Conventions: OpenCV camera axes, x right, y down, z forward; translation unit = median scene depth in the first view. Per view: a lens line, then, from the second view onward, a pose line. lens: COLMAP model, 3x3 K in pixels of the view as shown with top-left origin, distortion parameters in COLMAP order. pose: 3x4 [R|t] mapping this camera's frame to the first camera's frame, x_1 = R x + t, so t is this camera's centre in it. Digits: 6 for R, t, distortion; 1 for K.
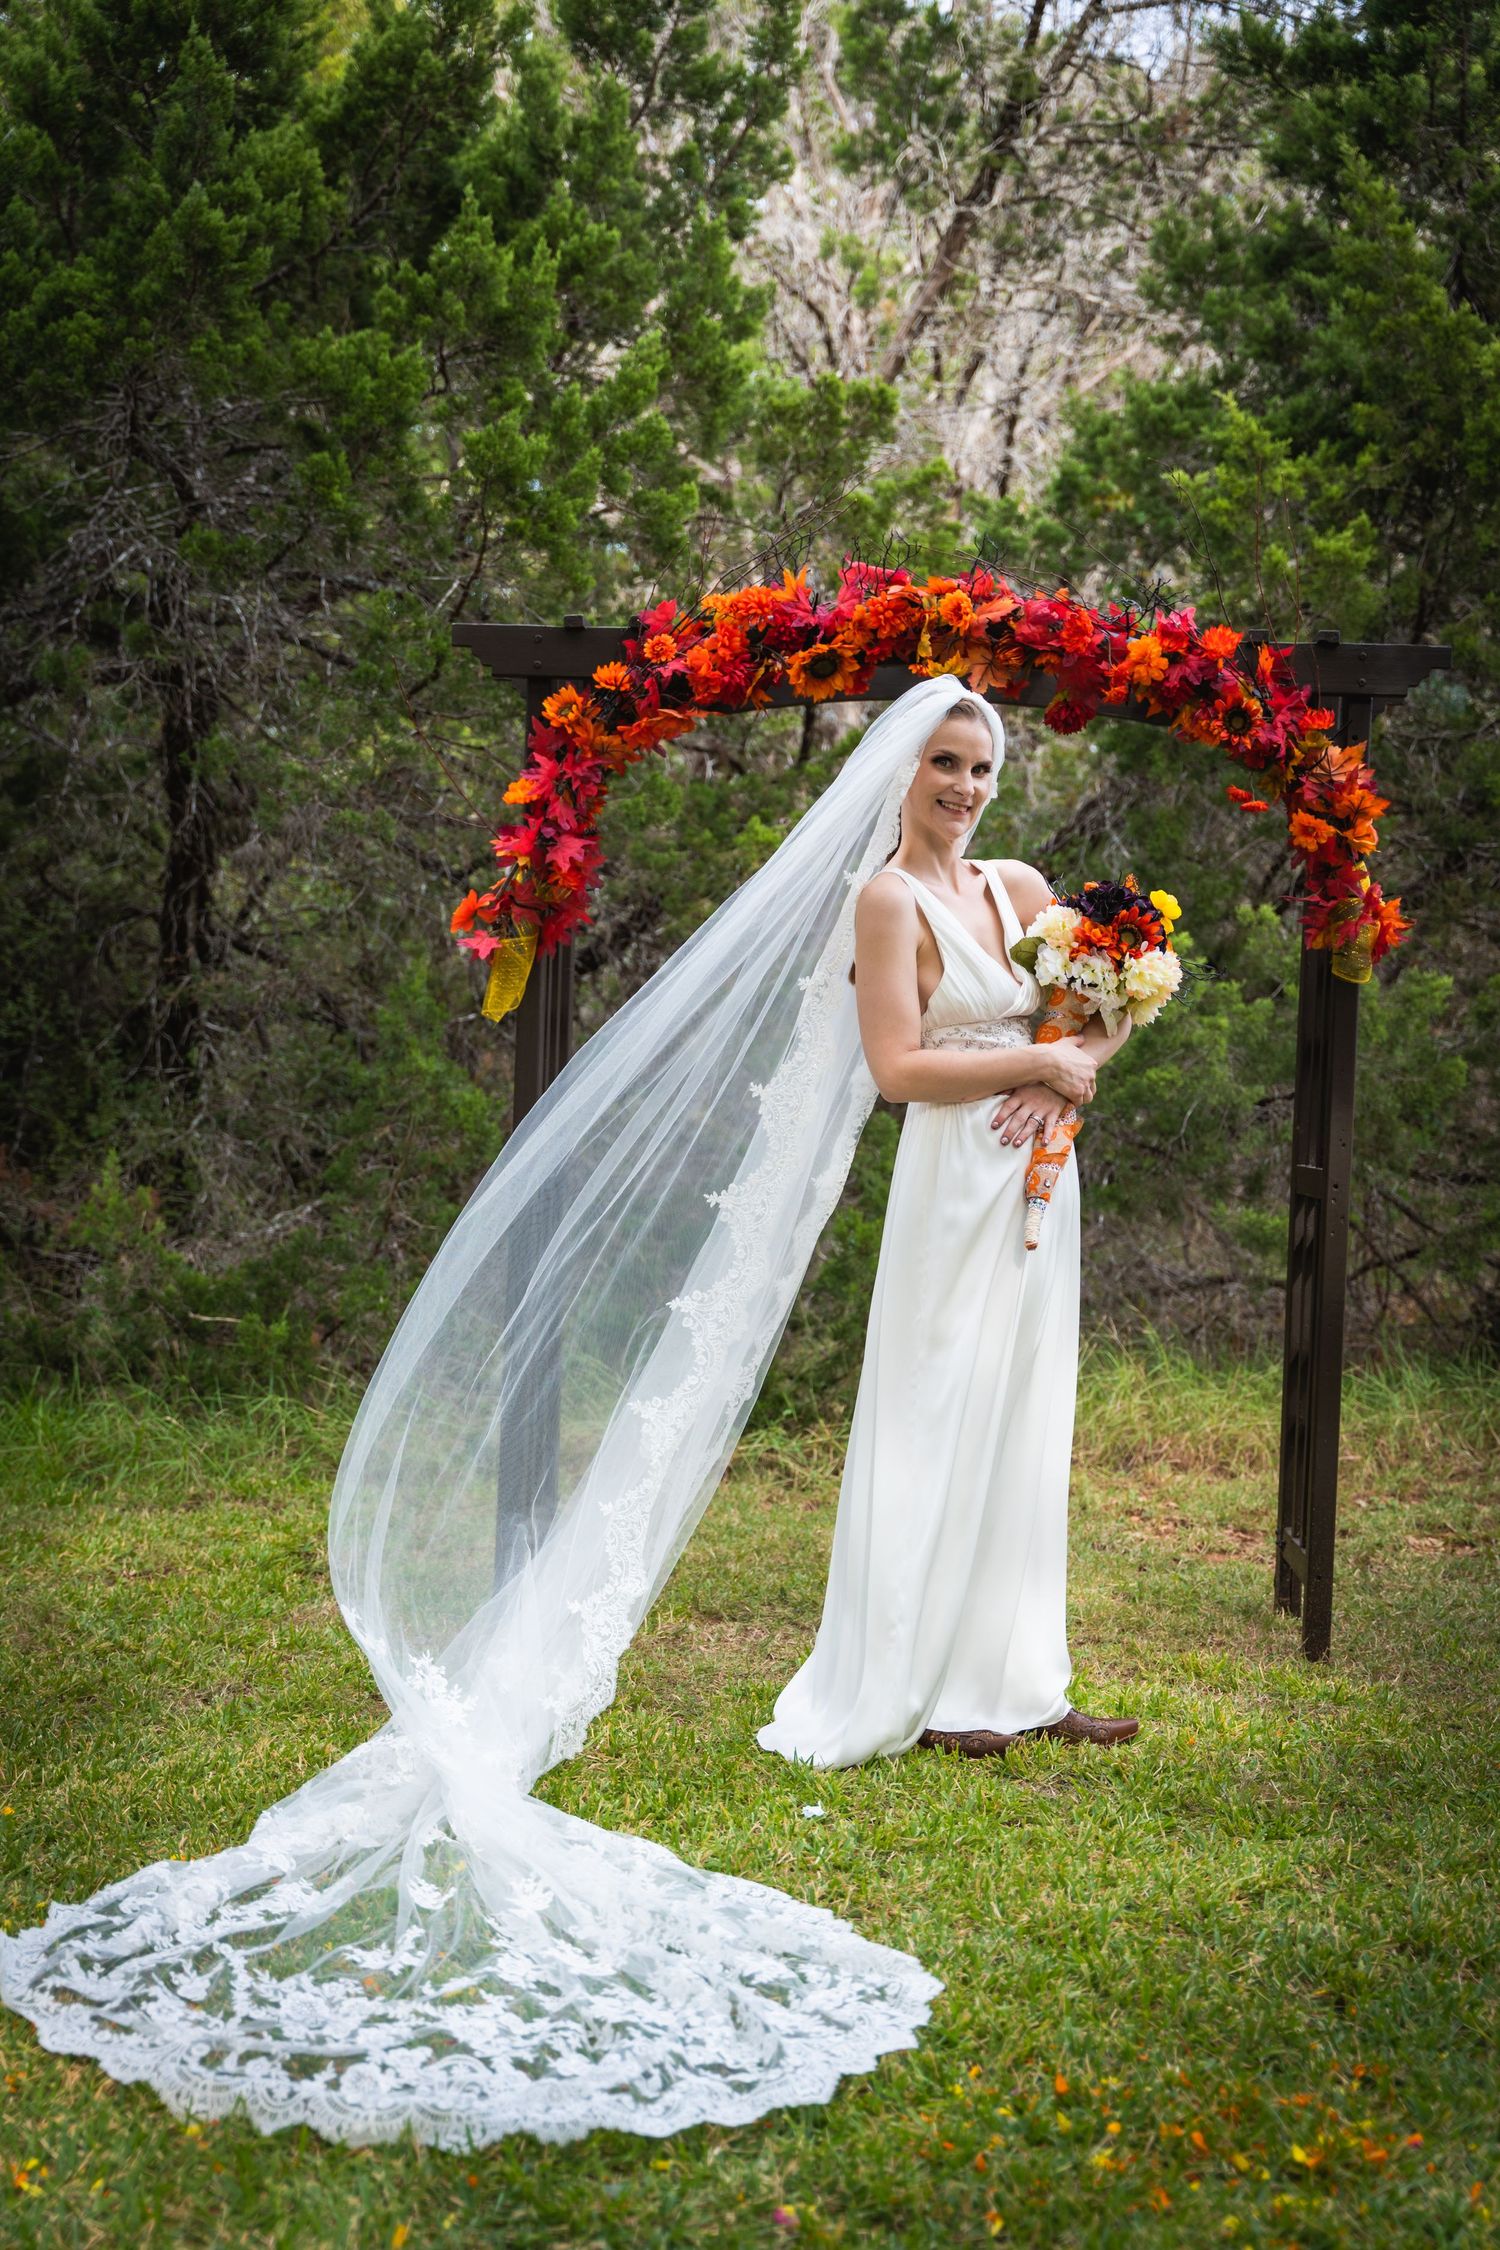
lens RADIAL K [[2900.0, 0, 753.6], [0, 2900.0, 1127.5], [0, 0, 1]] dist [-0.022795, -0.010918]
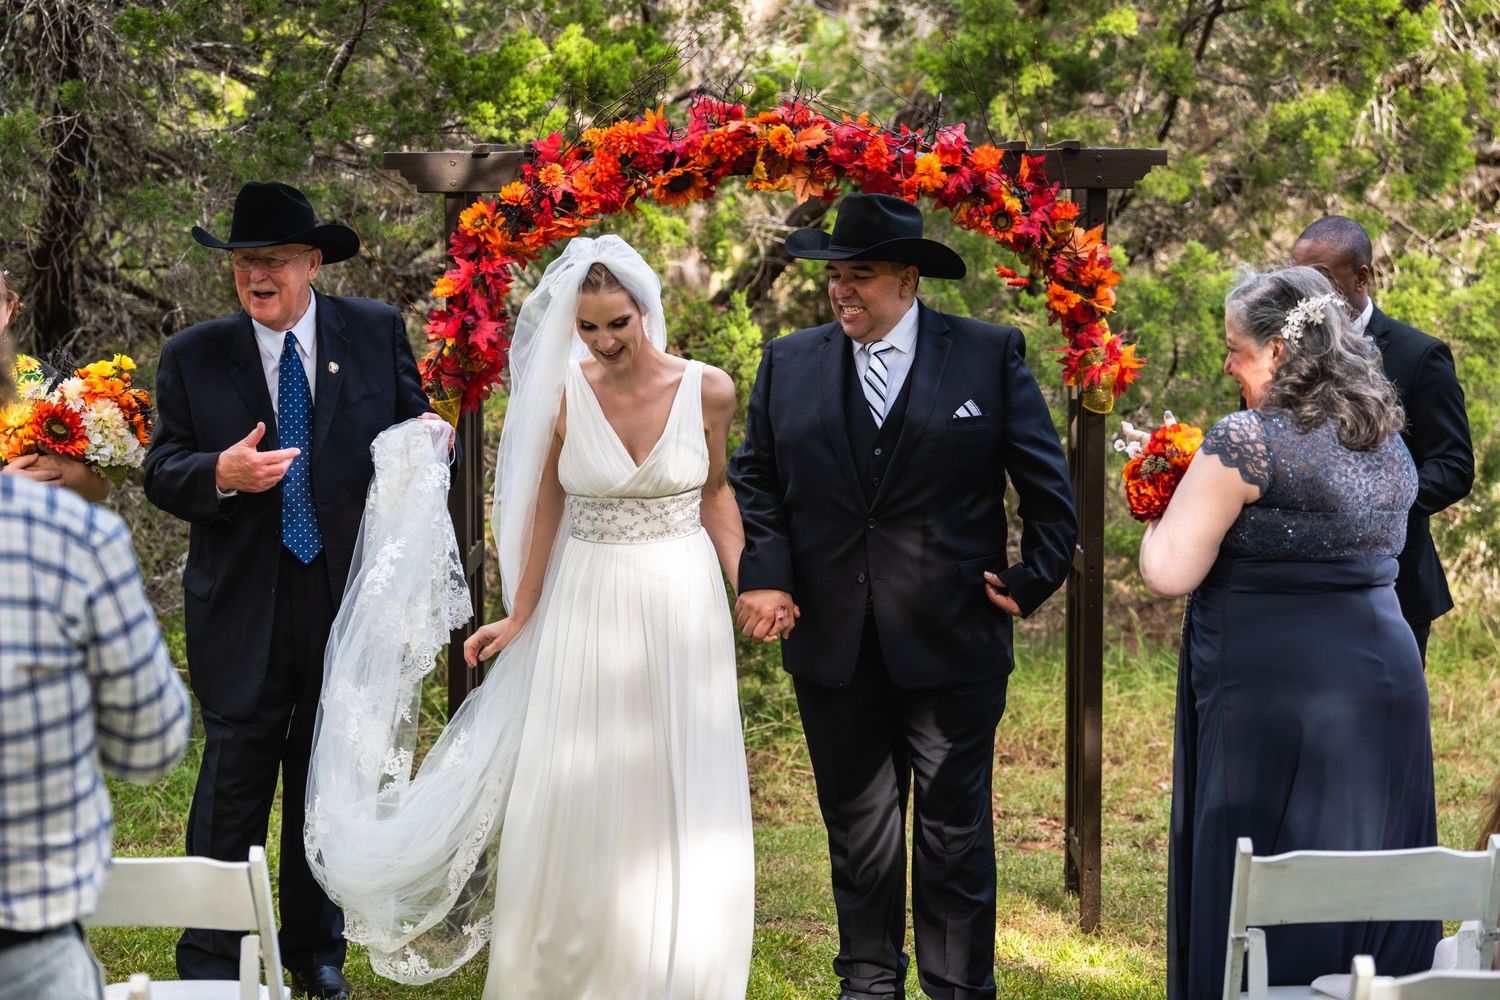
lens RADIAL K [[3485.9, 0, 752.1], [0, 3485.9, 497.2], [0, 0, 1]] dist [0.102145, 0.420557]
pose [[0.998089, -0.039812, 0.047268, -0.022333], [0.036686, 0.997193, 0.065268, -0.120086], [-0.049734, -0.063409, 0.996748, -0.545938]]
